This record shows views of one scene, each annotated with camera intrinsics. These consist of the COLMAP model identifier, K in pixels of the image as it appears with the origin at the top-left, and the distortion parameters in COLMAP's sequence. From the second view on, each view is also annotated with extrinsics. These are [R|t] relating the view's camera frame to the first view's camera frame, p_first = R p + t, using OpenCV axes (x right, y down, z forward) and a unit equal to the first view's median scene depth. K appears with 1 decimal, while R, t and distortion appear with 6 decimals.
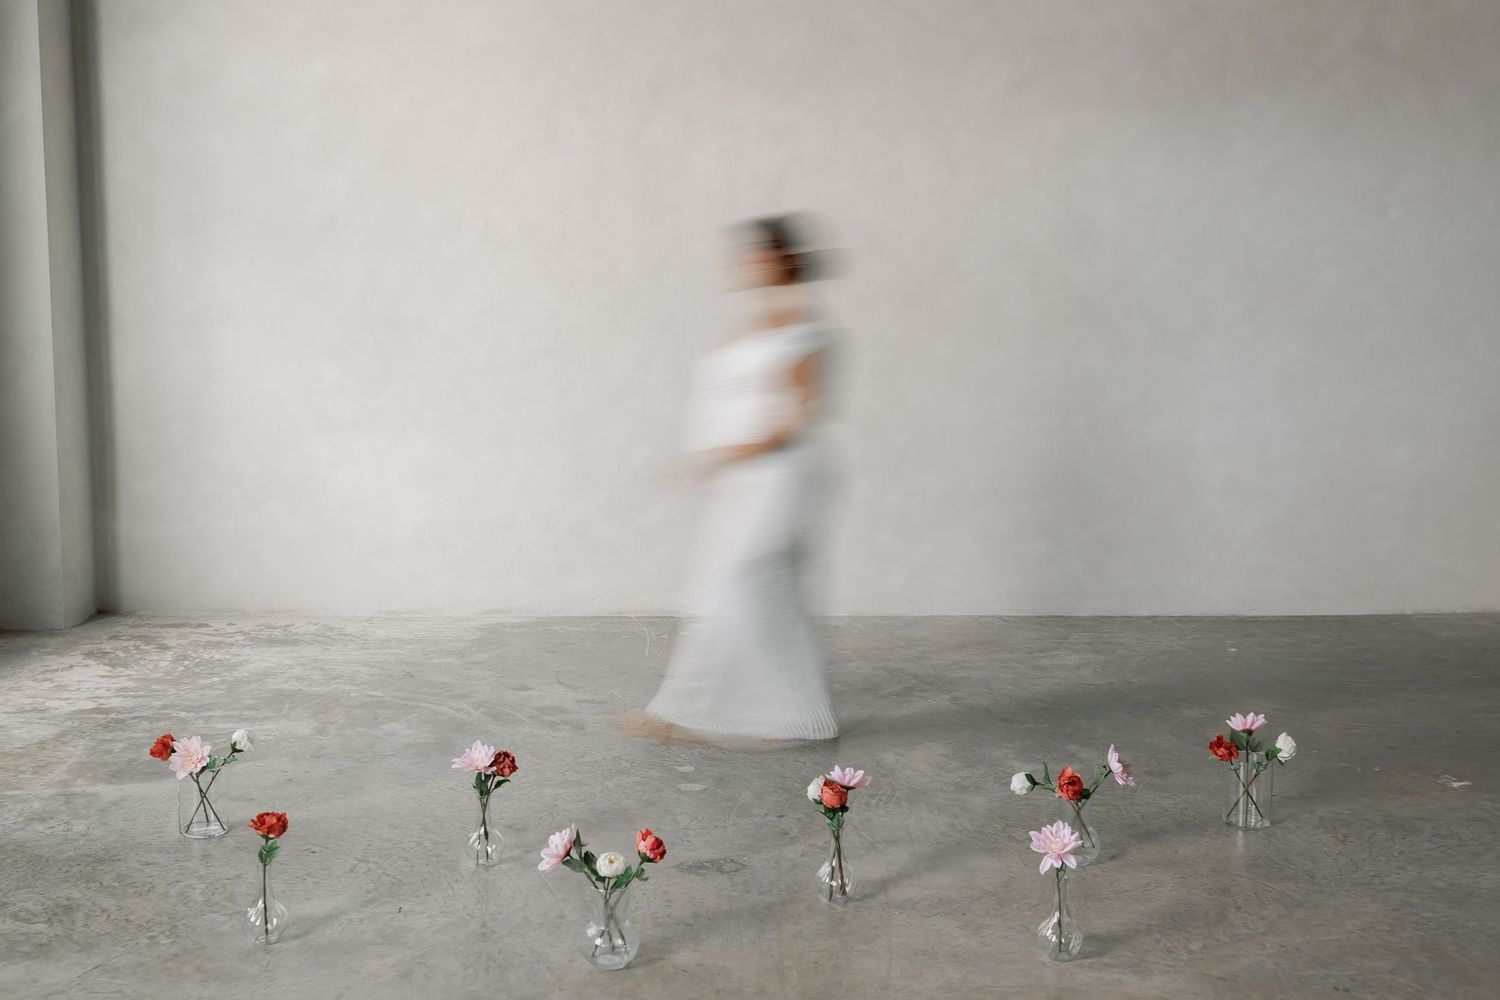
lens RADIAL K [[1541.6, 0, 751.2], [0, 1541.6, 498.6], [0, 0, 1]] dist [-0.006596, 0.000000]
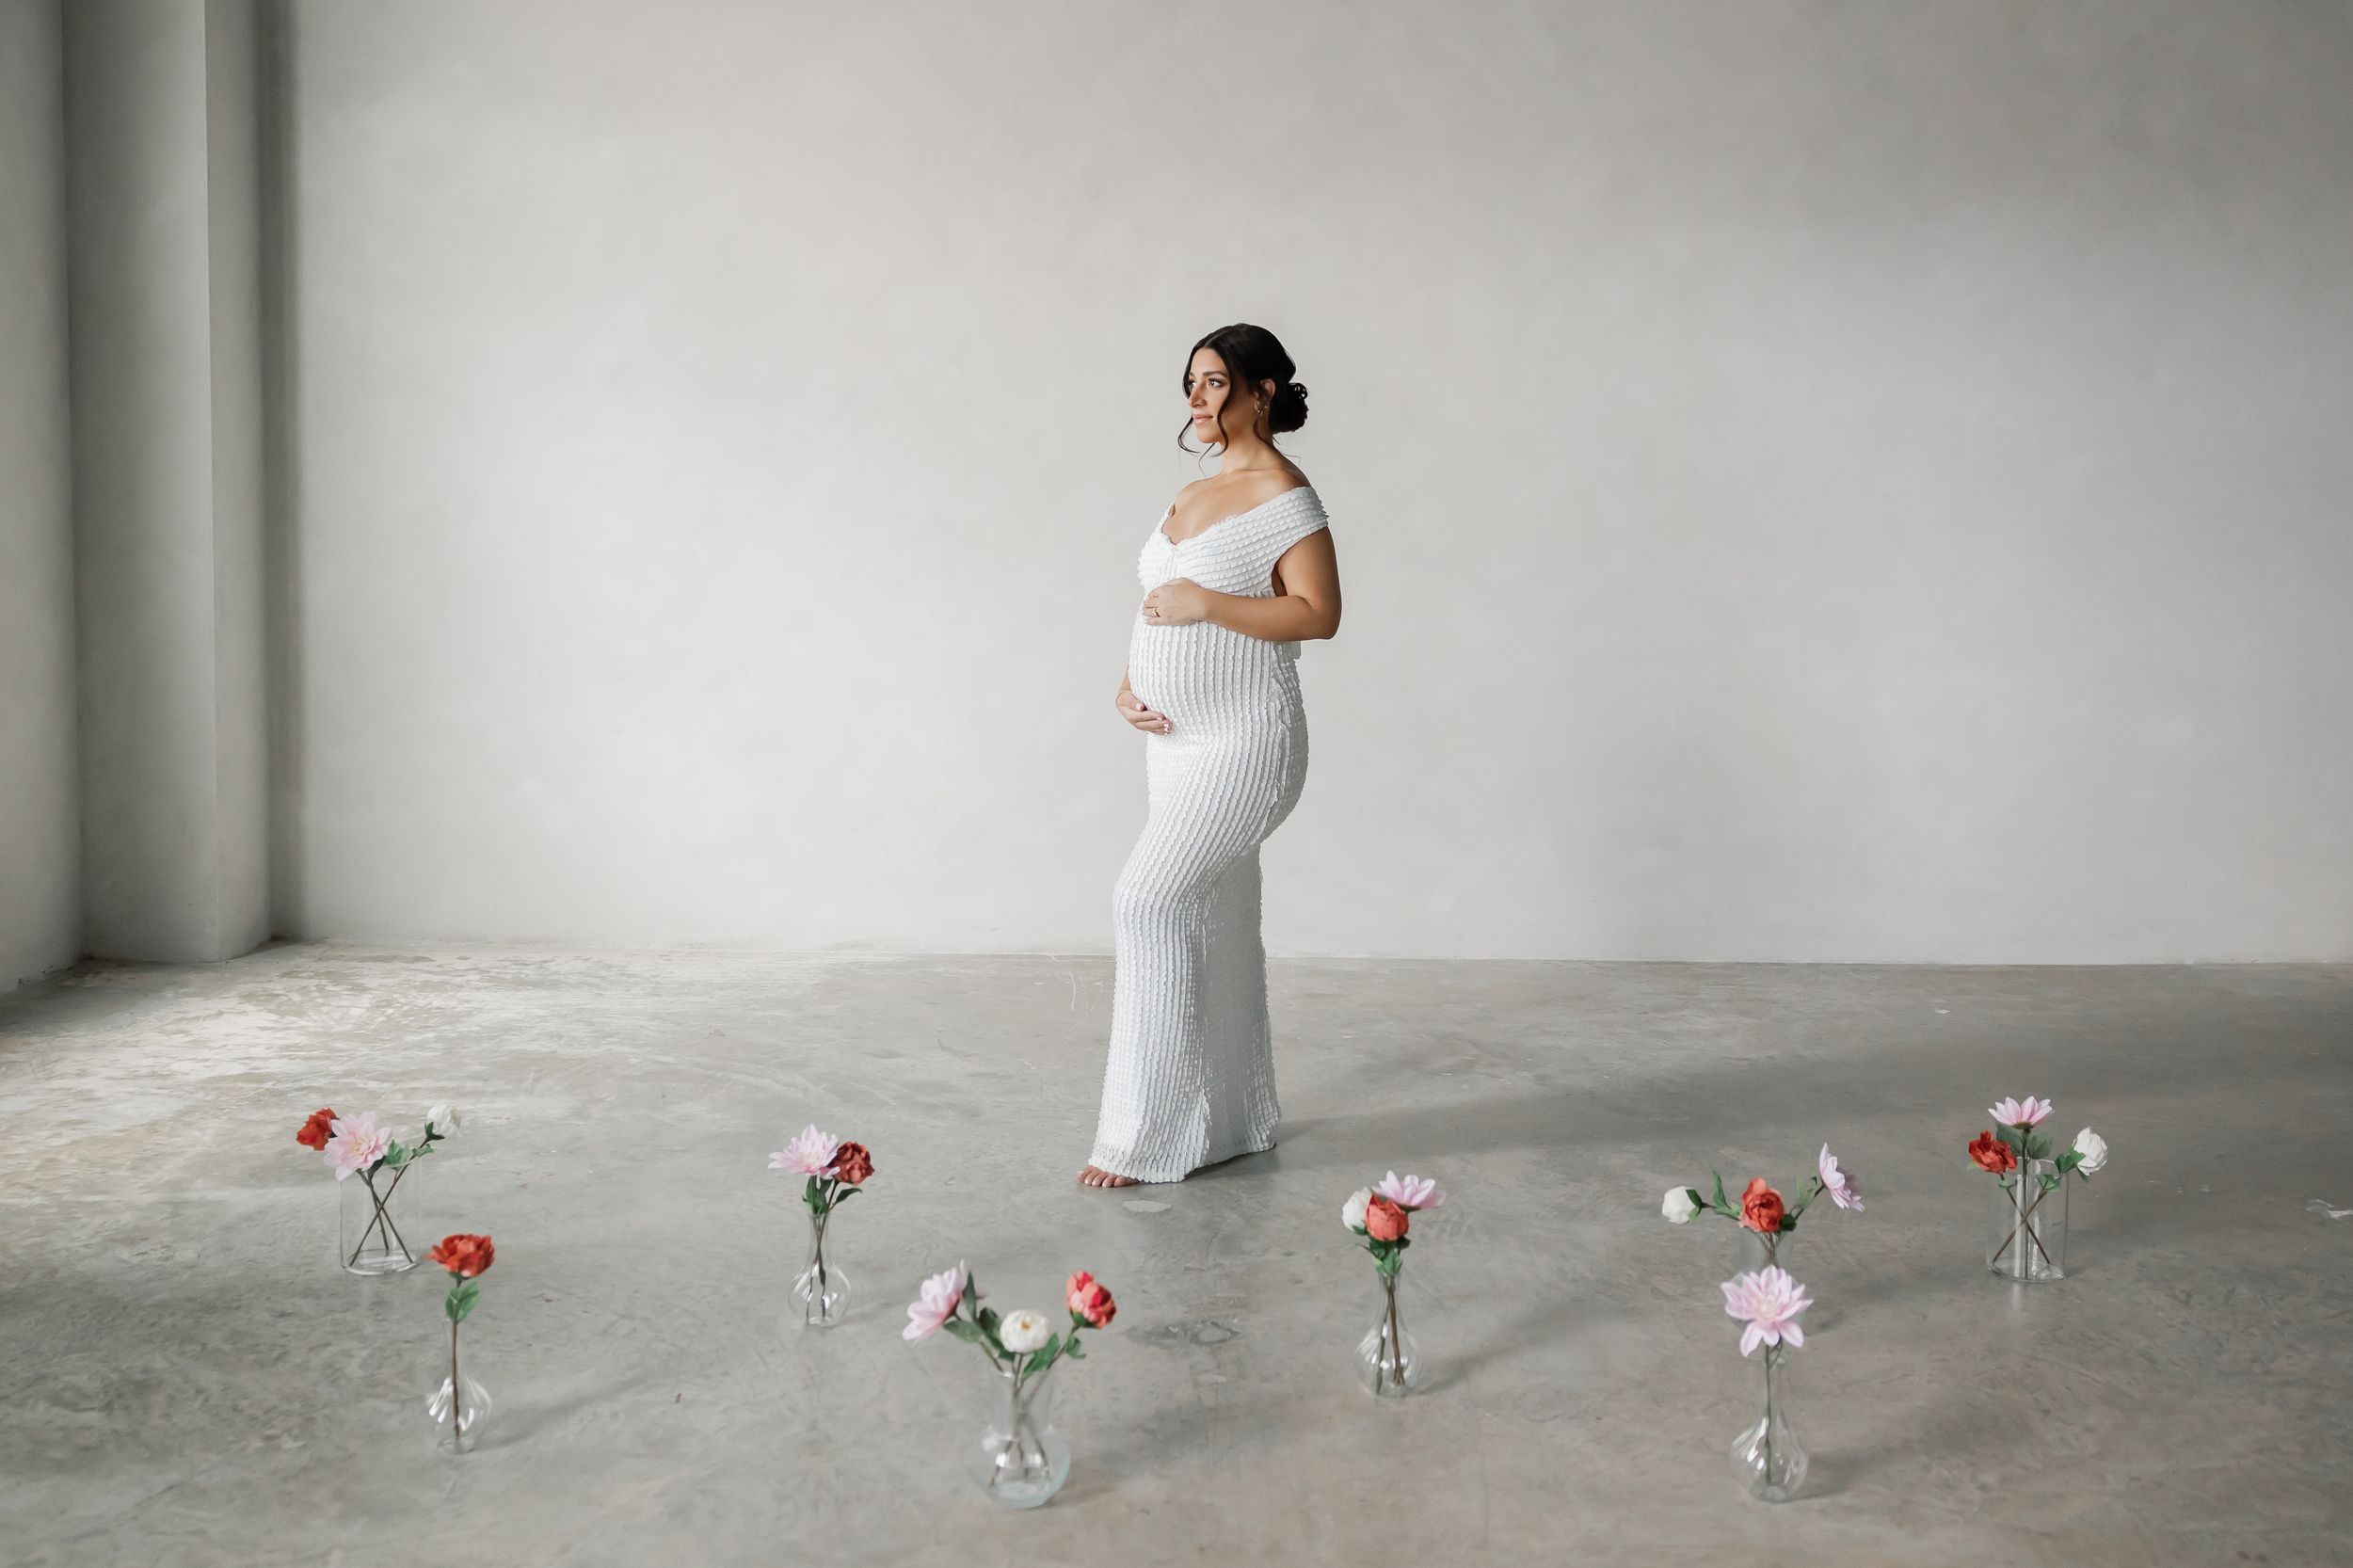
lens RADIAL K [[1969.5, 0, 1161.9], [0, 1969.5, 760.1], [0, 0, 1]] dist [-0.034745, 0.022788]
pose [[0.999847, 0.009476, -0.014727, -0.023436], [-0.010102, 0.999022, -0.043038, 0.039814], [0.014304, 0.043180, 0.998965, 0.188973]]
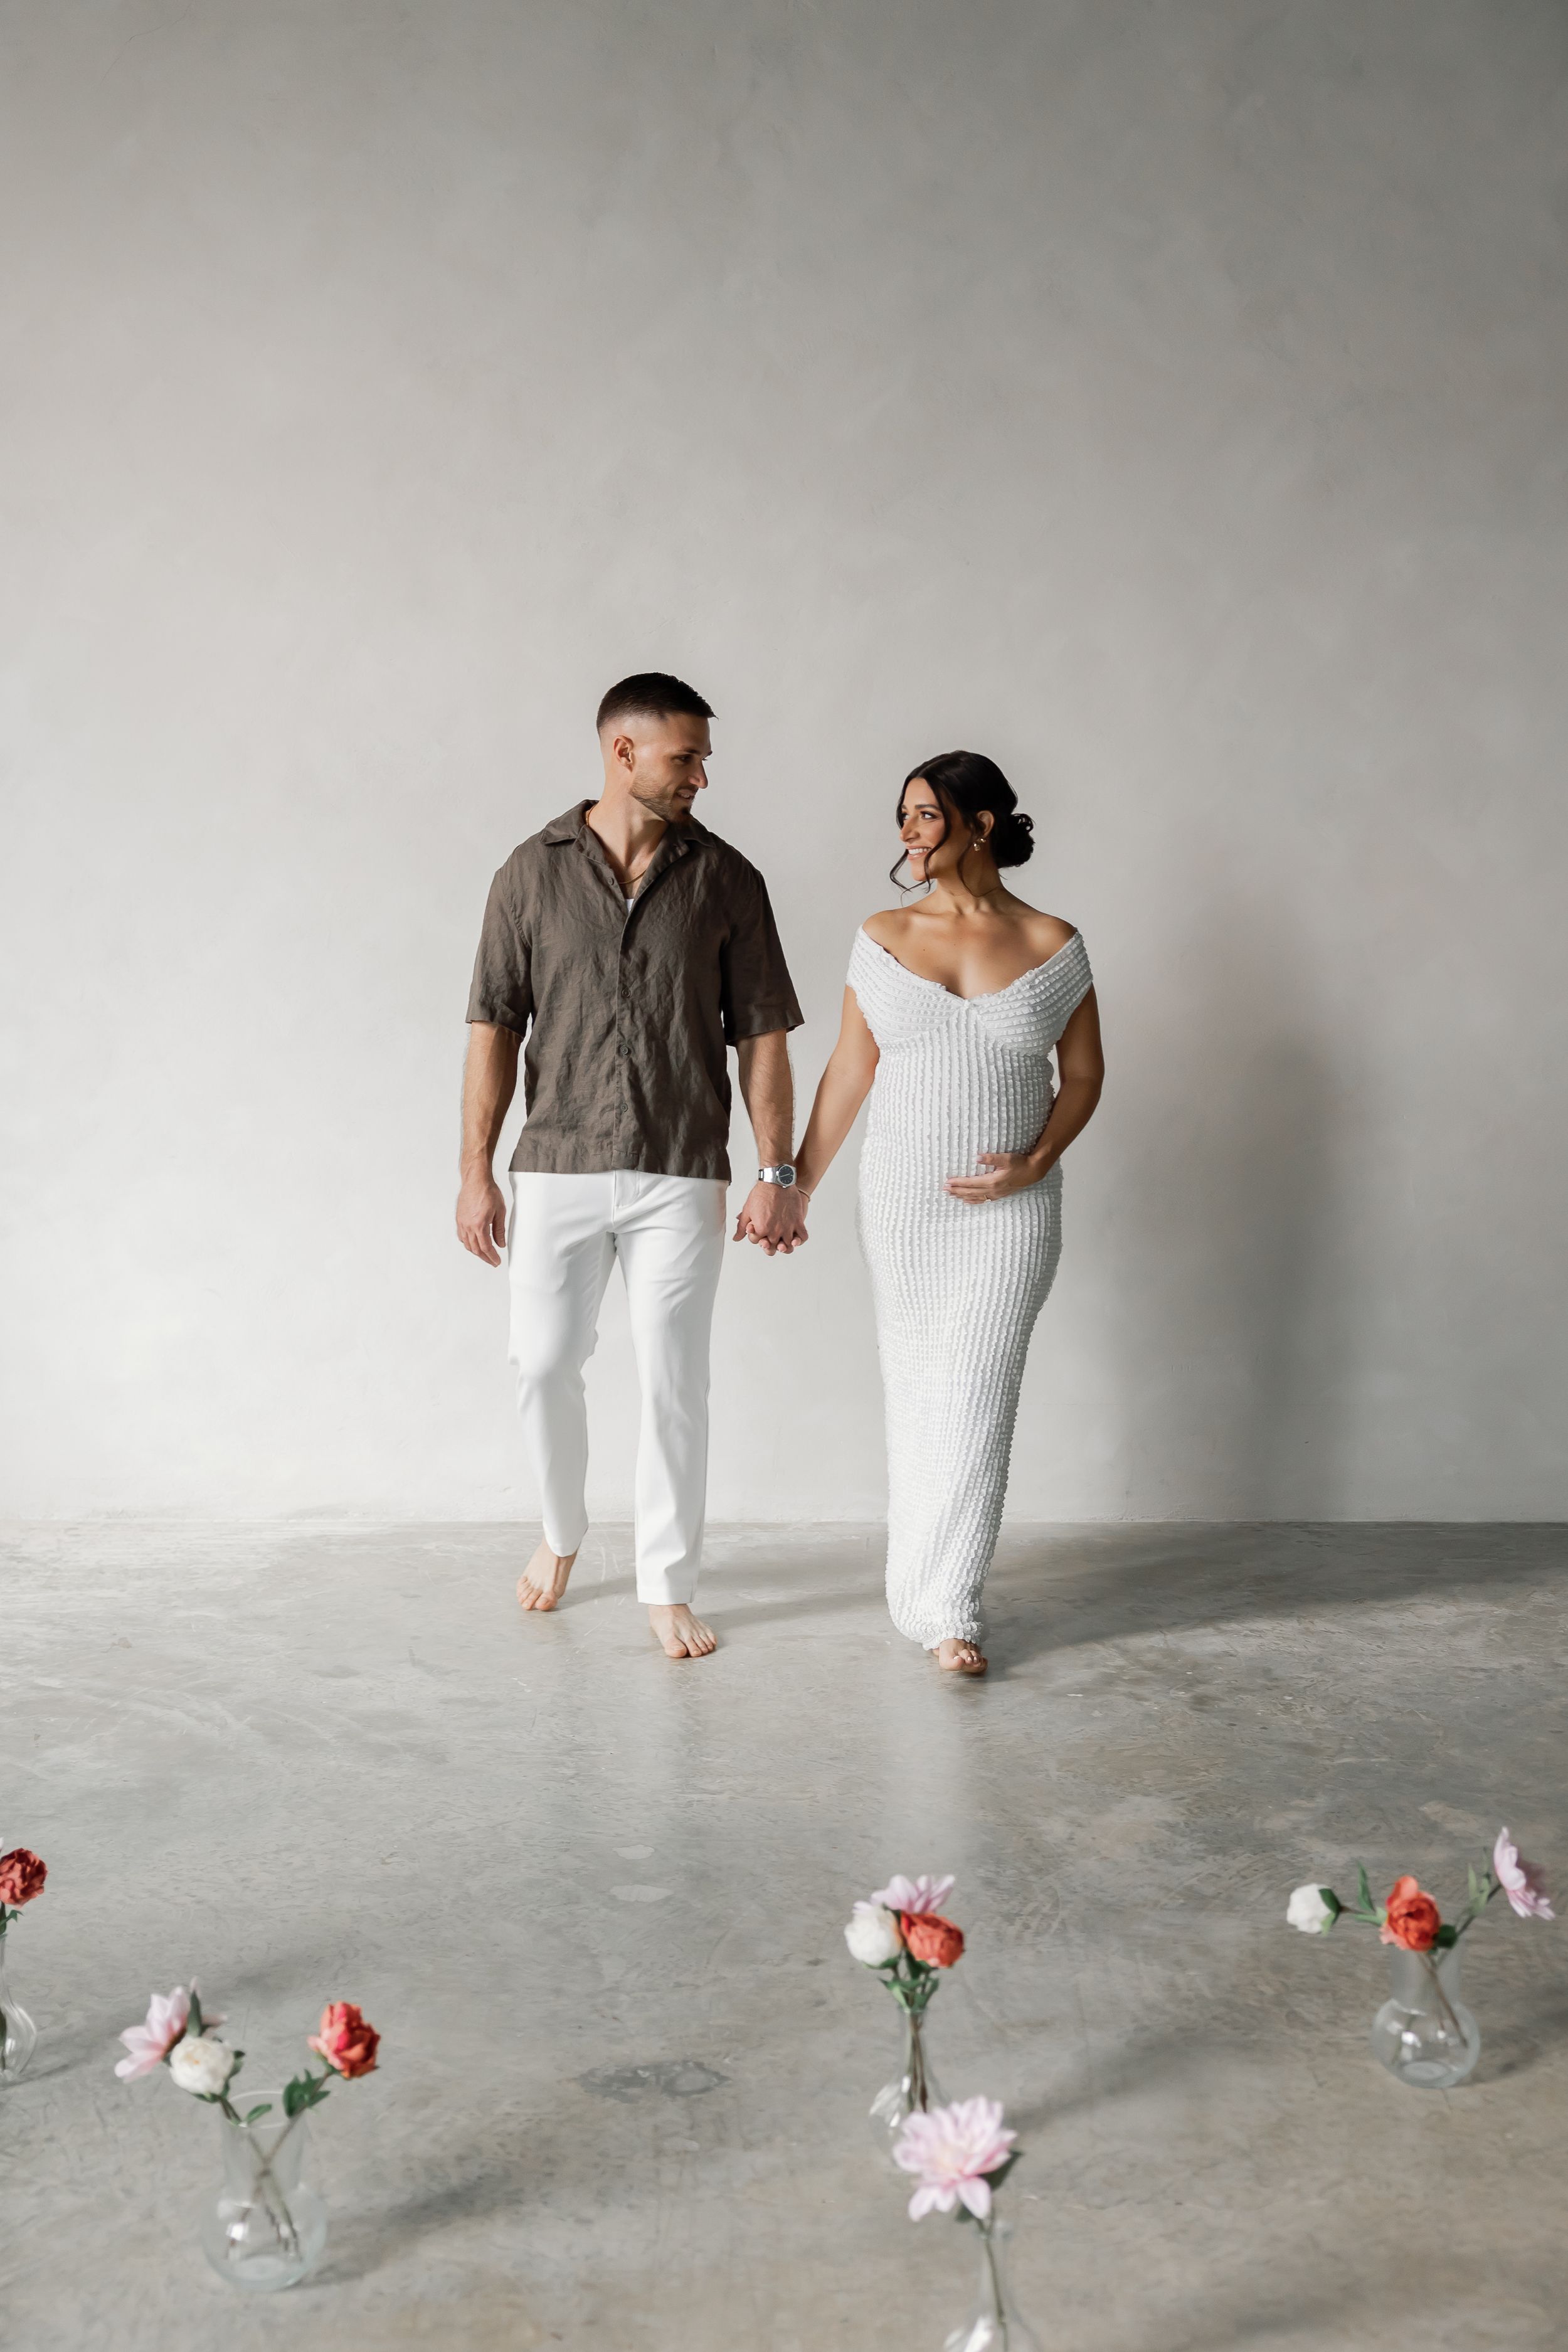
lens RADIAL K [[2668.2, 0, 785.3], [0, 2668.2, 1198.8], [0, 0, 1]] dist [-0.023787, 0.000000]
pose [[0.998529, -0.003739, -0.054083, 0.057622], [0.002269, 0.999627, -0.027208, -0.010310], [0.054165, 0.027045, 0.998166, 0.166418]]
